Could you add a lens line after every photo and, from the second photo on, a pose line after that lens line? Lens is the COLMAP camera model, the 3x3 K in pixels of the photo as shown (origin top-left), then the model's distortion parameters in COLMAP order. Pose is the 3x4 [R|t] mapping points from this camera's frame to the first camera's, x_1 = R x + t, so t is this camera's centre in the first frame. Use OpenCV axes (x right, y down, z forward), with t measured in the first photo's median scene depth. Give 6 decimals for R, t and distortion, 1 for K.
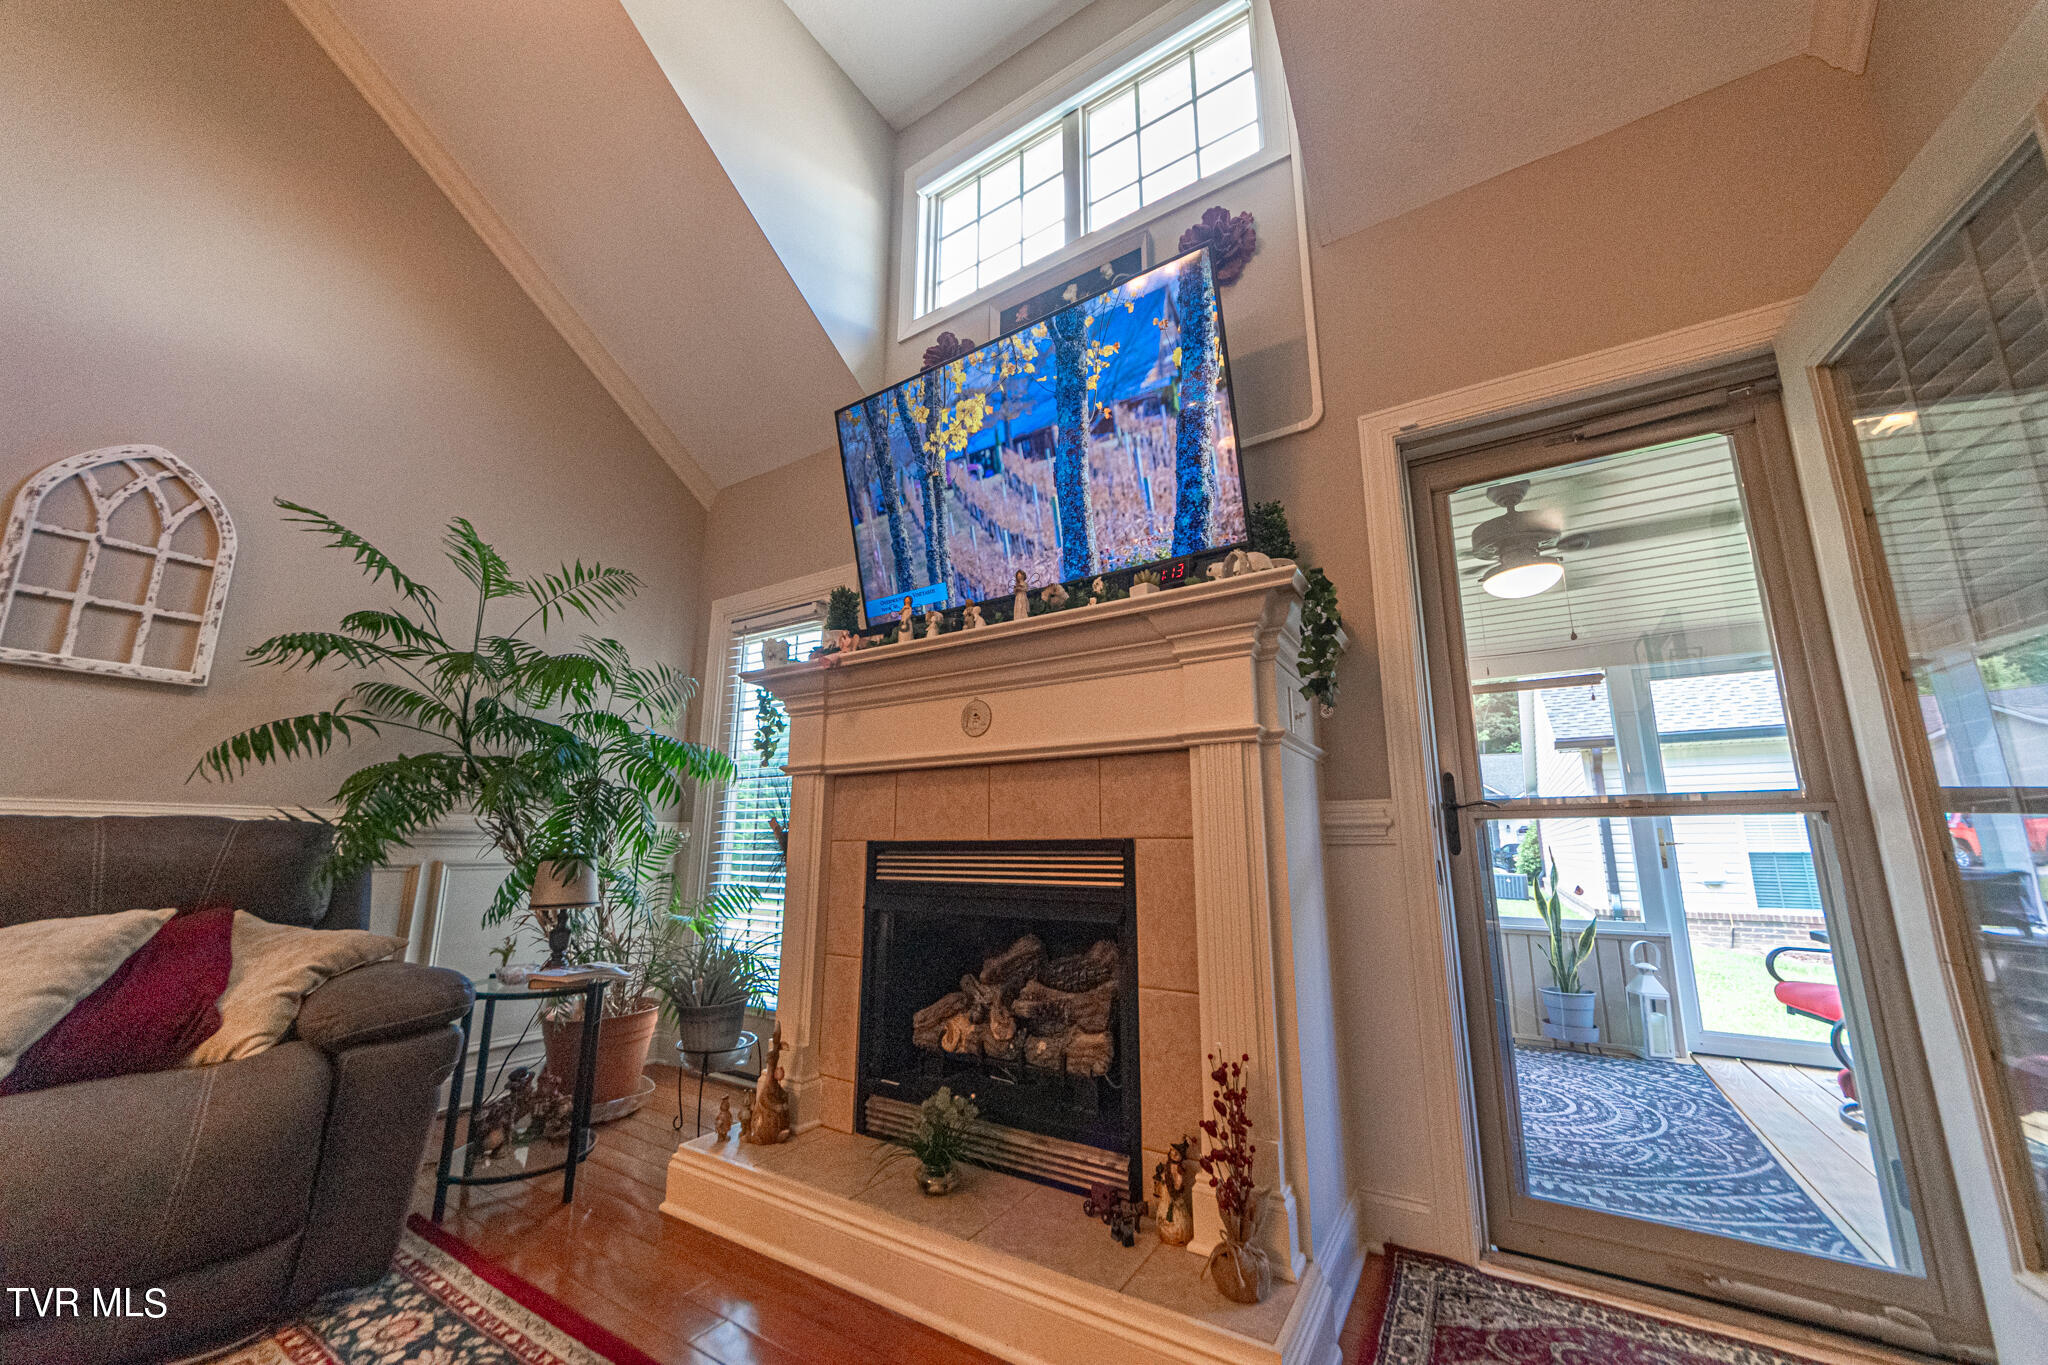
lens RADIAL K [[733.9, 0, 1027.4], [0, 733.9, 712.6], [0, 0, 1]] dist [-0.004154, -0.000460]
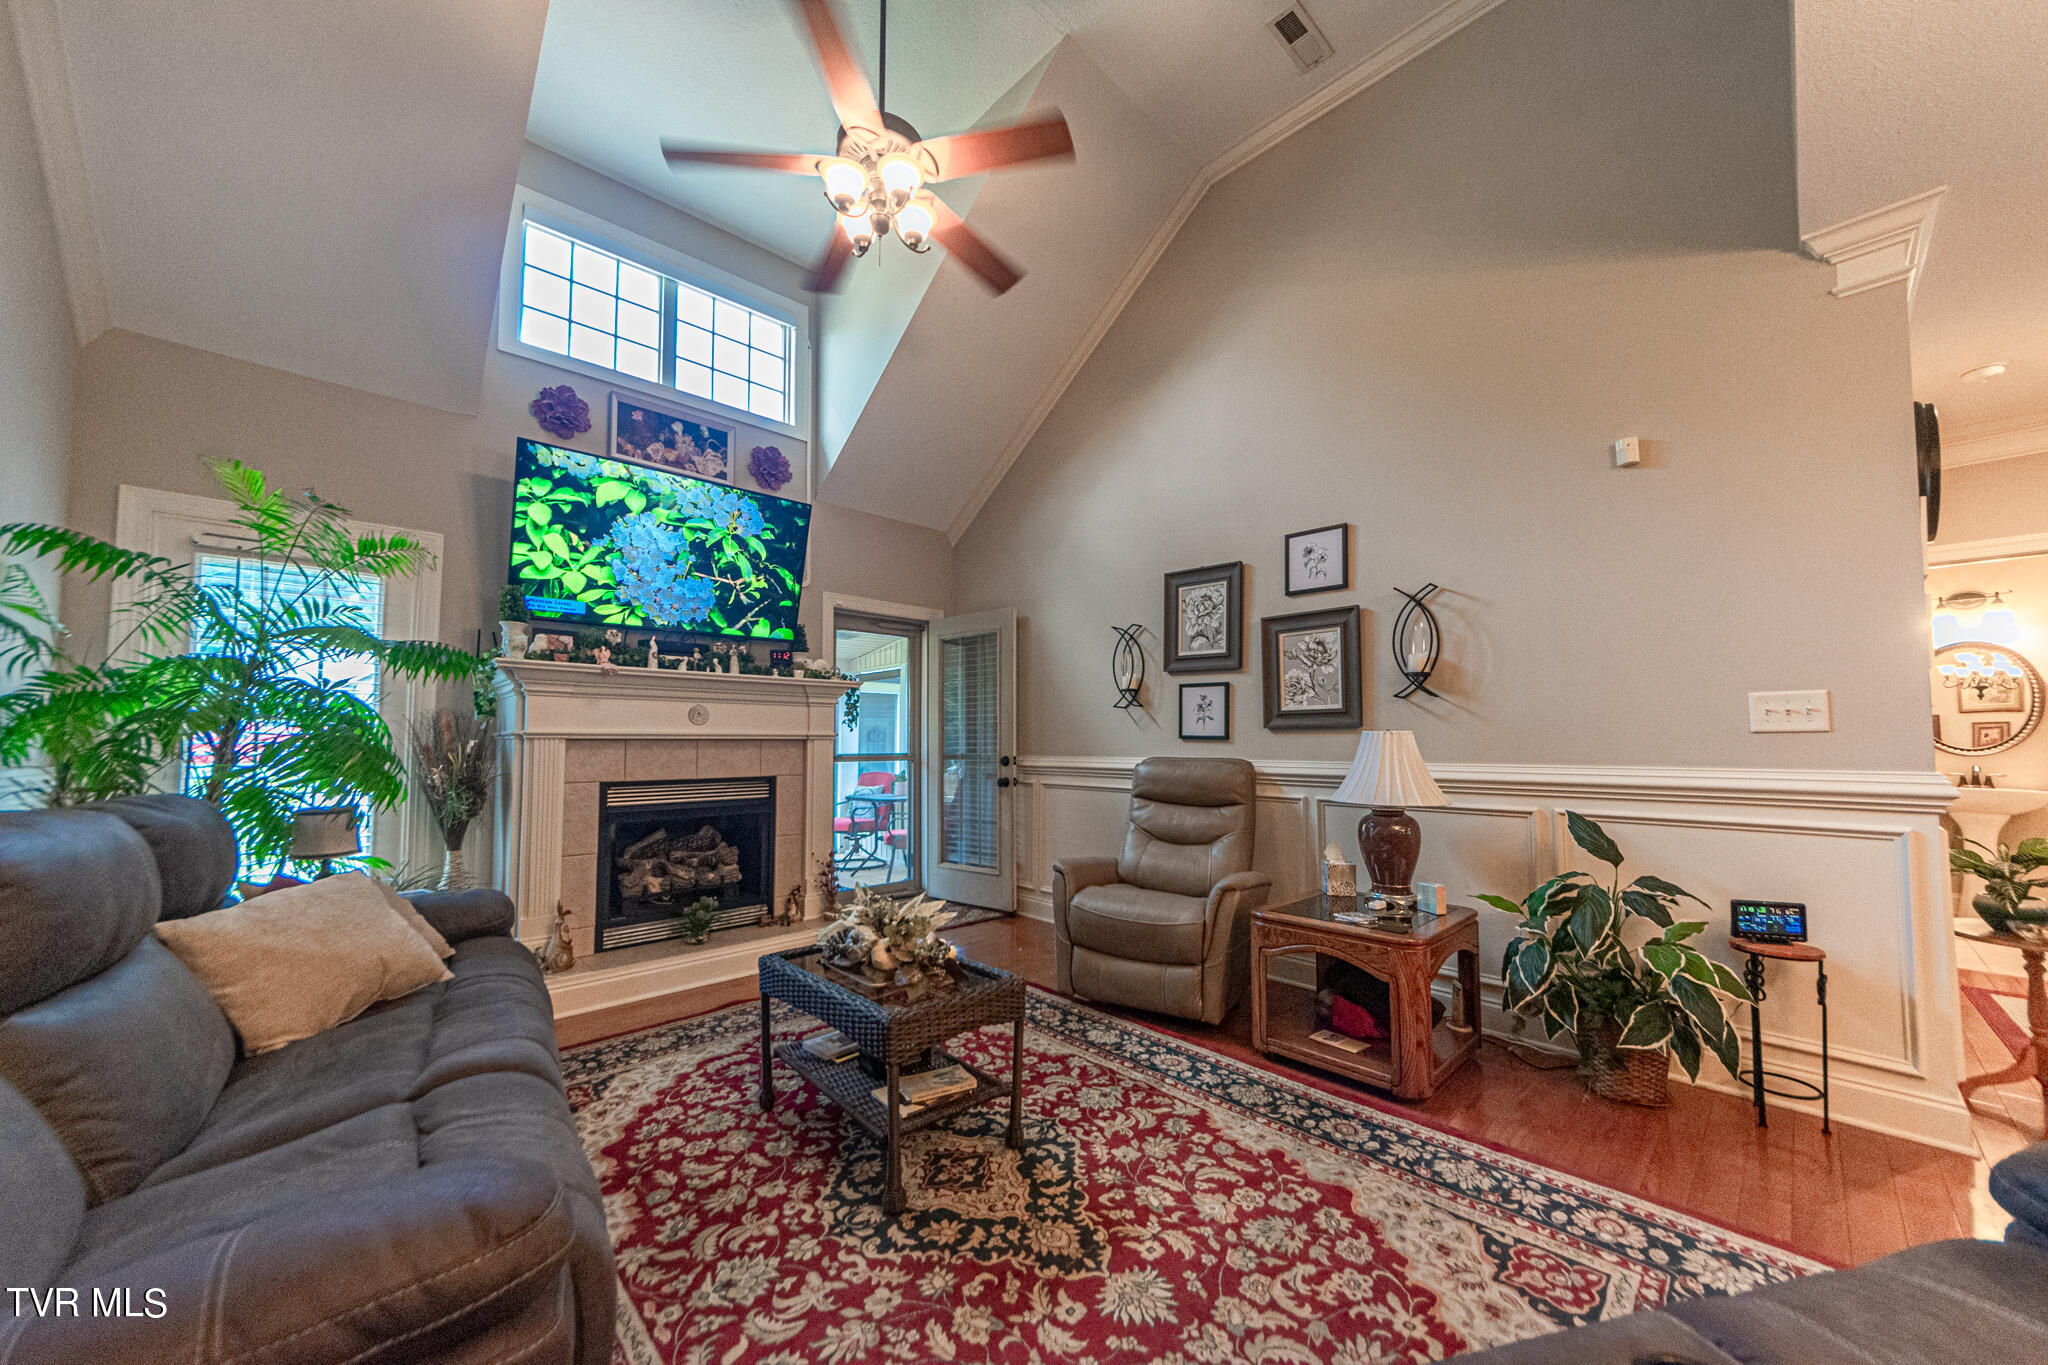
lens RADIAL K [[733.9, 0, 1026.6], [0, 733.9, 707.1], [0, 0, 1]] dist [-0.004154, -0.000460]
pose [[0.254689, 0.047710, 0.965845, -1.633034], [-0.178149, 0.984002, -0.001630, -0.155694], [-0.950472, -0.171649, 0.259115, -0.277404]]
